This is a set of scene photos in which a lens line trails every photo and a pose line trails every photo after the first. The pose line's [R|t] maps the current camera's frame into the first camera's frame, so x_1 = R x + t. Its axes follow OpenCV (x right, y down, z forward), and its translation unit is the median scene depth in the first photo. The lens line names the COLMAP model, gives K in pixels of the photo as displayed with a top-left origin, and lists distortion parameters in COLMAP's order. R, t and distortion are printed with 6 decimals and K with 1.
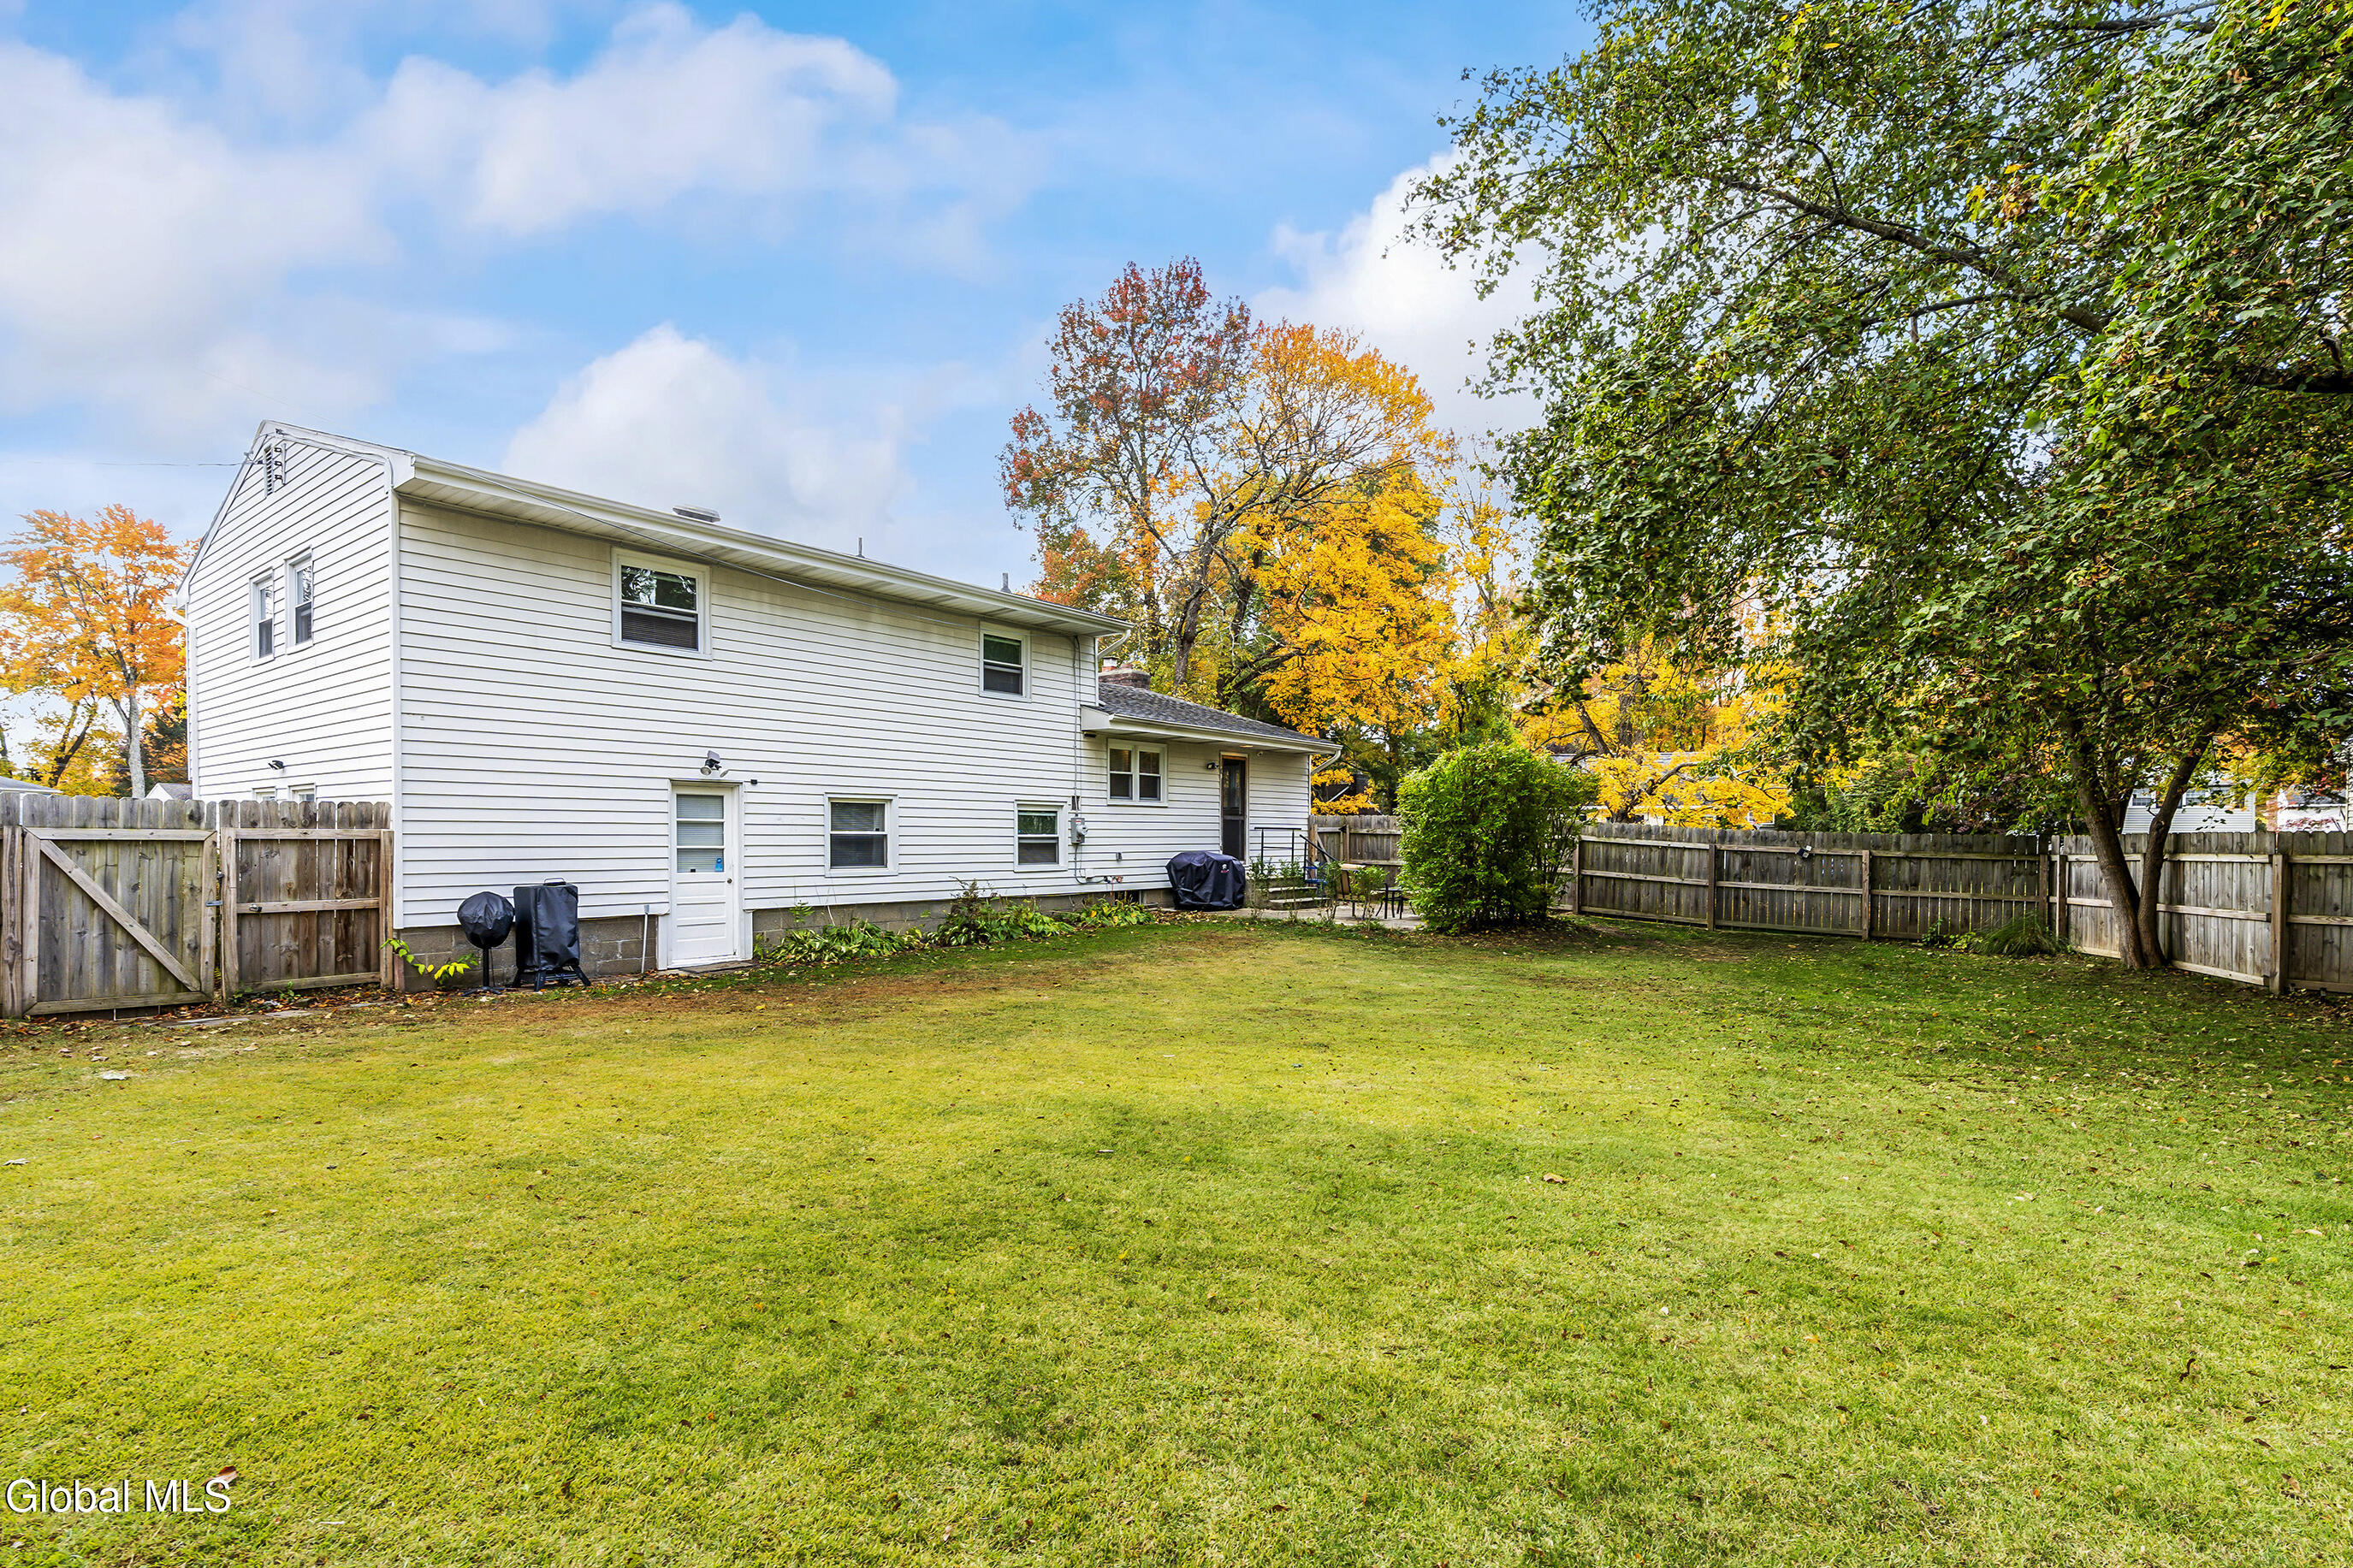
lens RADIAL K [[1128.8, 0, 1168.0], [0, 1128.8, 798.9], [0, 0, 1]] dist [-0.002604, 0.000554]
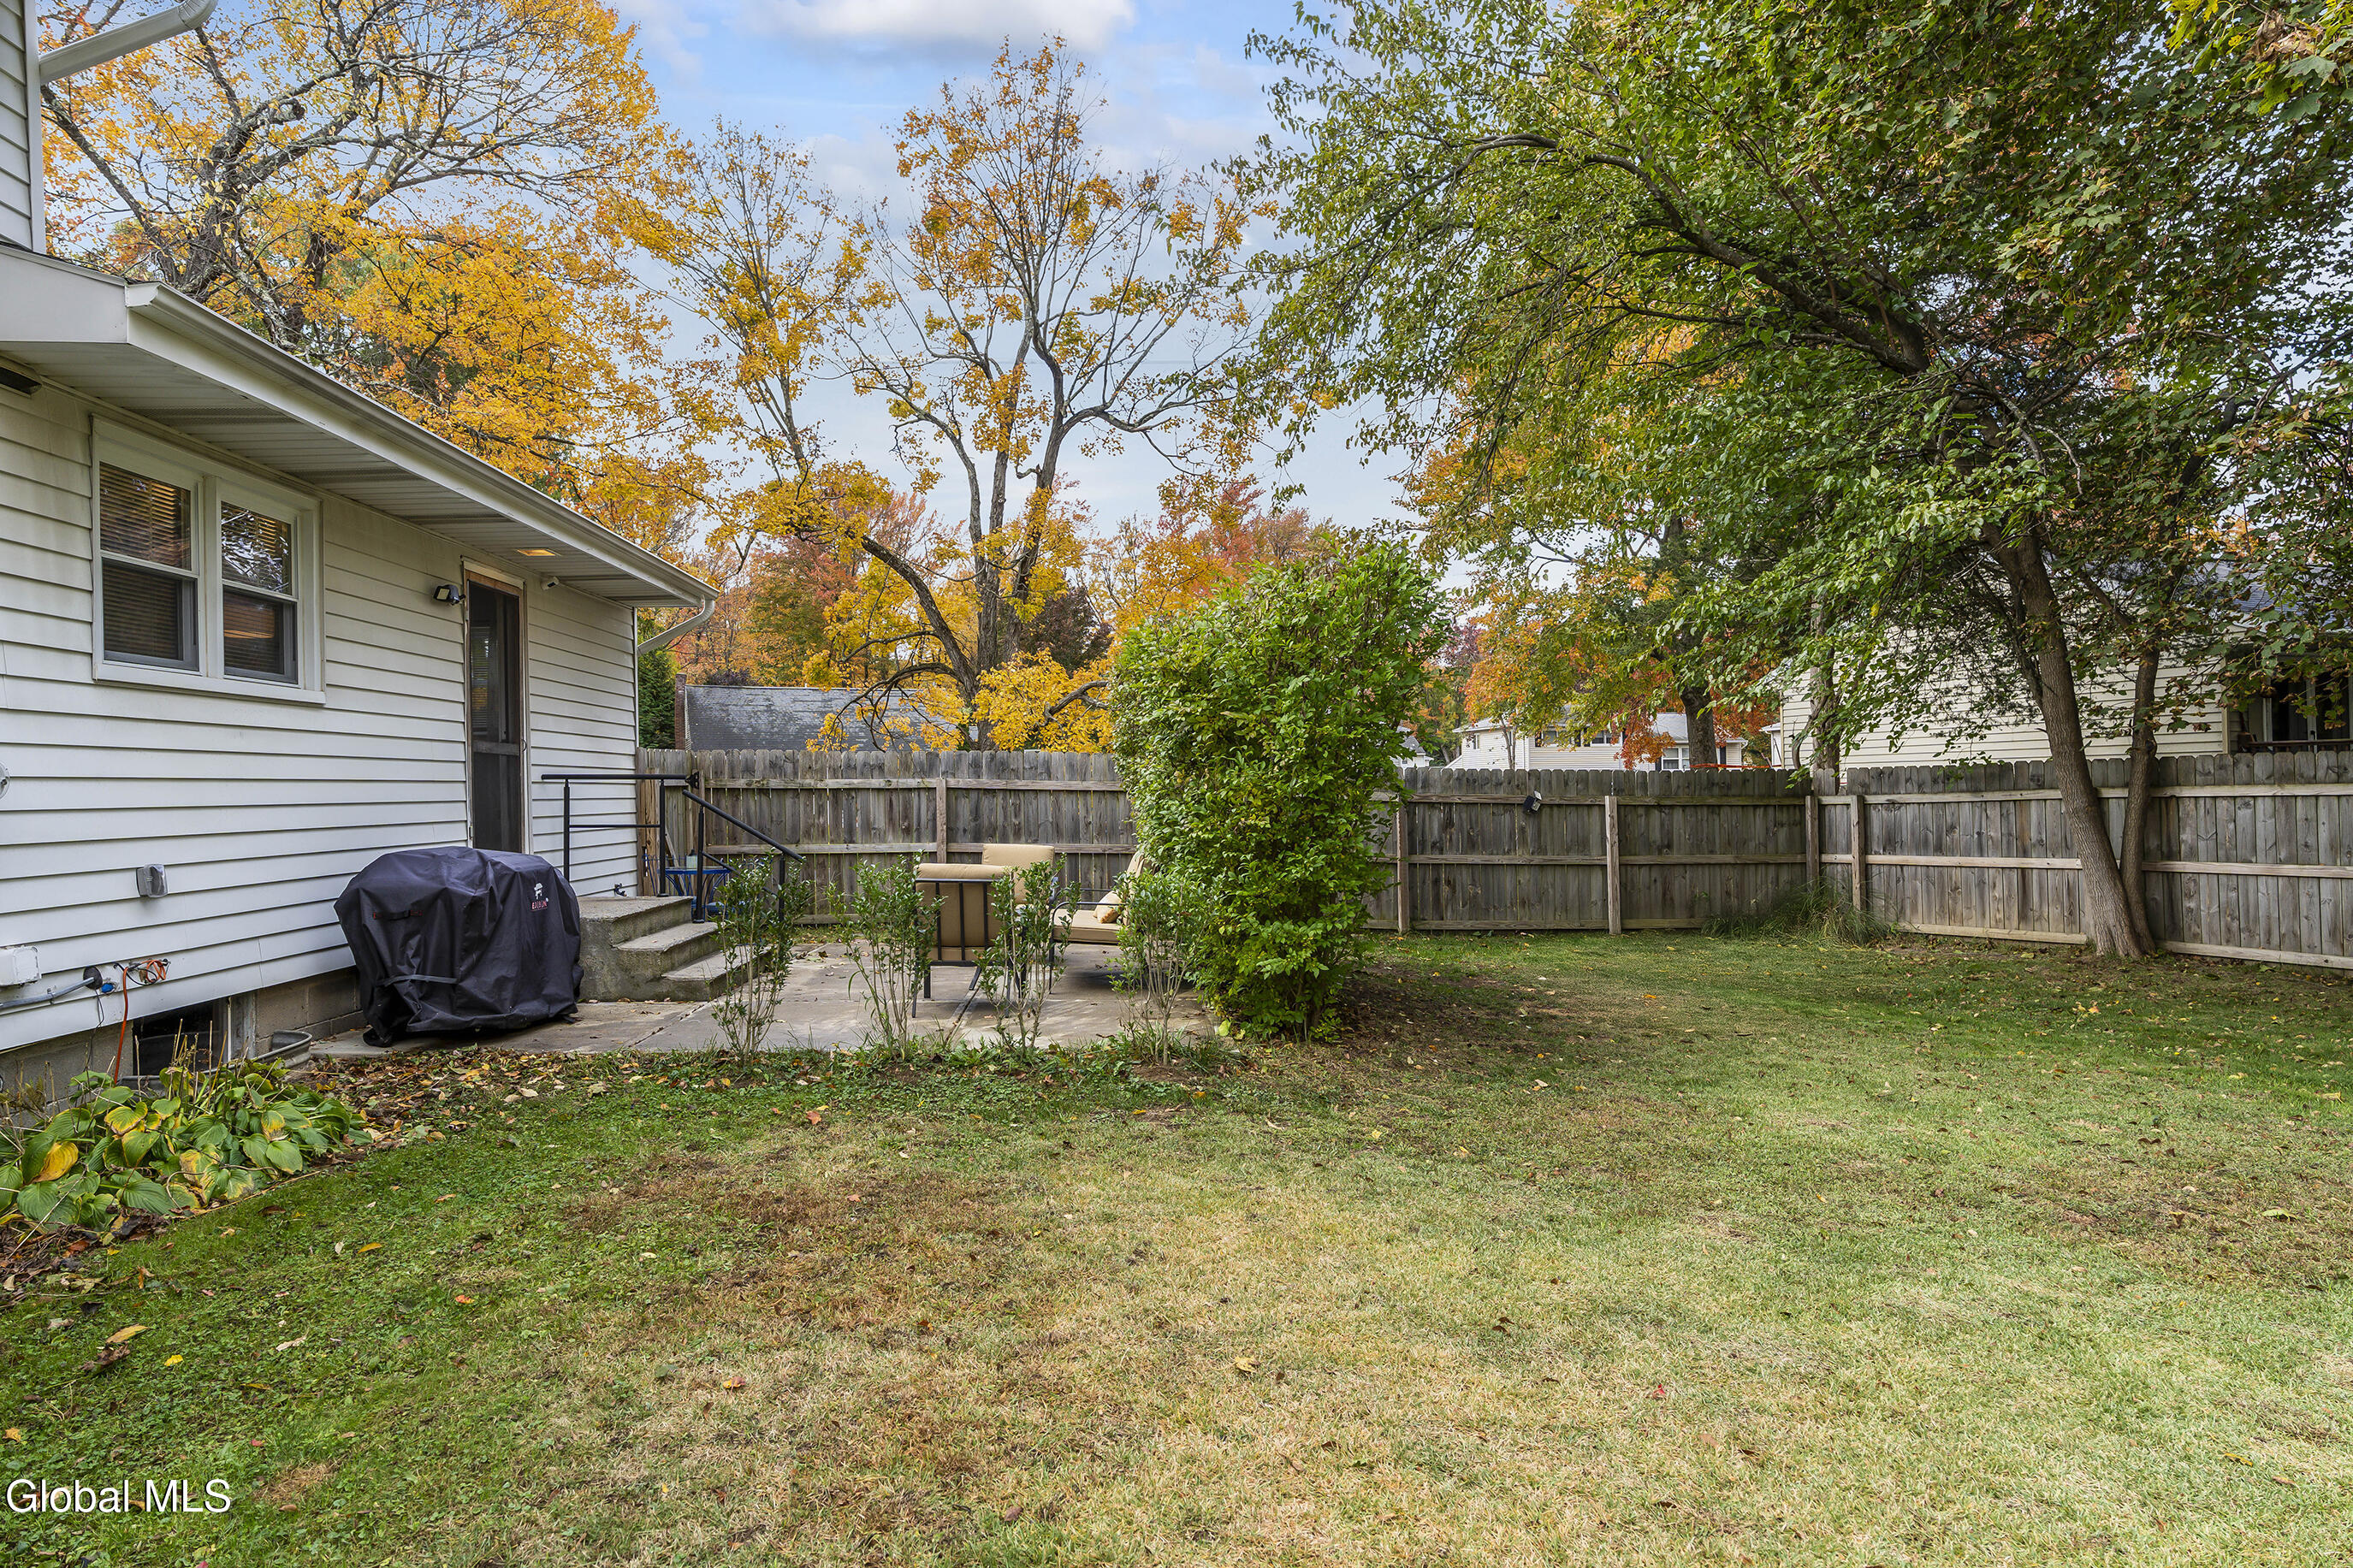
lens RADIAL K [[1285.2, 0, 1183.6], [0, 1285.2, 789.4], [0, 0, 1]] dist [0.000140, 0.000630]
pose [[0.739515, -0.018472, 0.672887, -0.073330], [-0.000289, 0.999615, 0.027759, 0.023420], [-0.673140, -0.020723, 0.739224, 0.689294]]
